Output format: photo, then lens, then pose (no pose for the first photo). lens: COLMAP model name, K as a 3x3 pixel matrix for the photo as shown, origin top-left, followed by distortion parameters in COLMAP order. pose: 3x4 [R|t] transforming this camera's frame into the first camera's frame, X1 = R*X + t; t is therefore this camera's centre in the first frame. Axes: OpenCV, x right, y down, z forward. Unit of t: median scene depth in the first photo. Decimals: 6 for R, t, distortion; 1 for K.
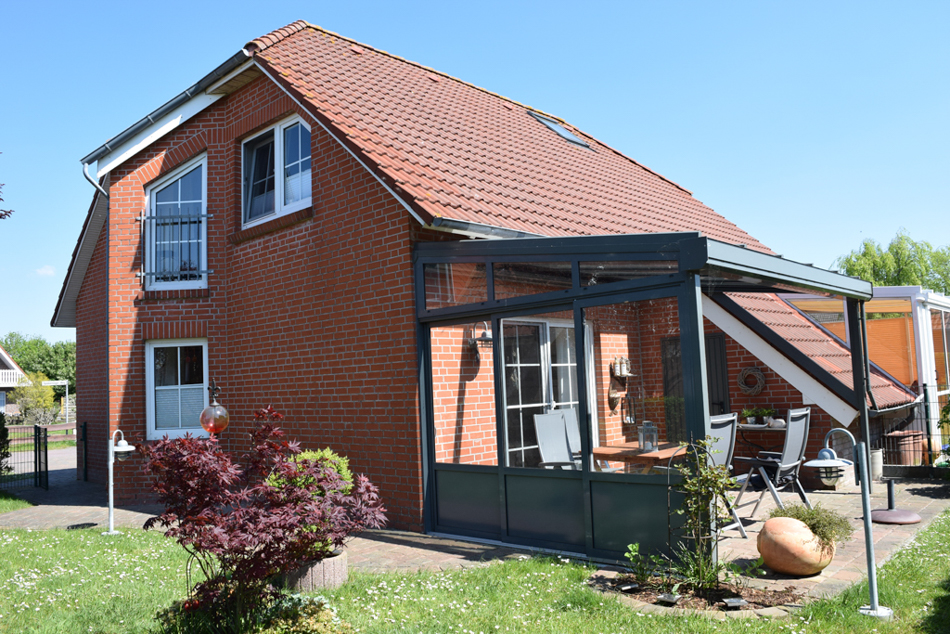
lens RADIAL K [[747.1, 0, 475.0], [0, 747.1, 317.0], [0, 0, 1]] dist [-0.072281, -0.004899]
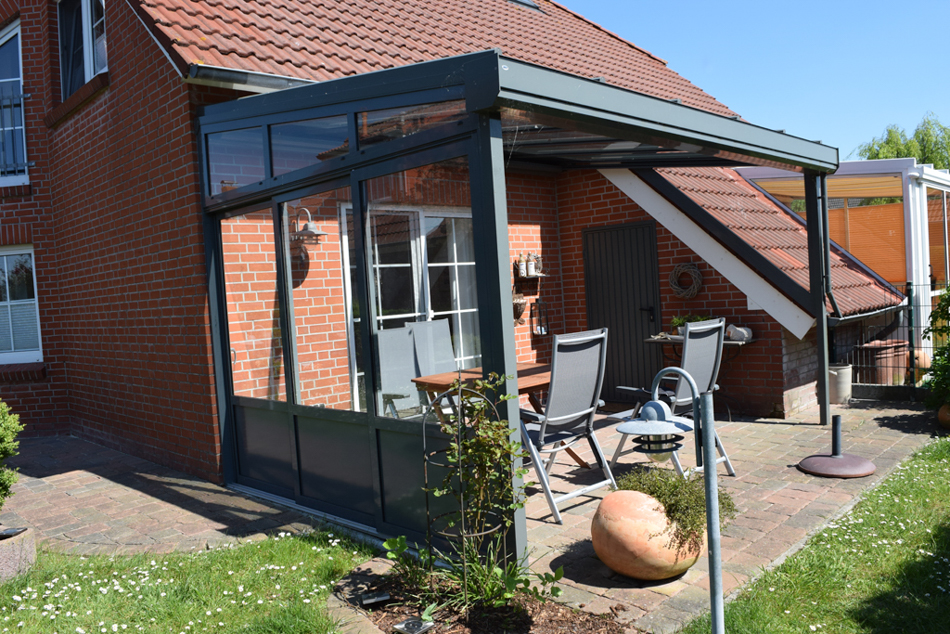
lens RADIAL K [[747.1, 0, 475.0], [0, 747.1, 317.0], [0, 0, 1]] dist [-0.072281, -0.004899]
pose [[0.999256, -0.017975, -0.034134, 0.180485], [0.022419, 0.990640, 0.134646, 0.013417], [0.031394, -0.135311, 0.990306, 0.207621]]
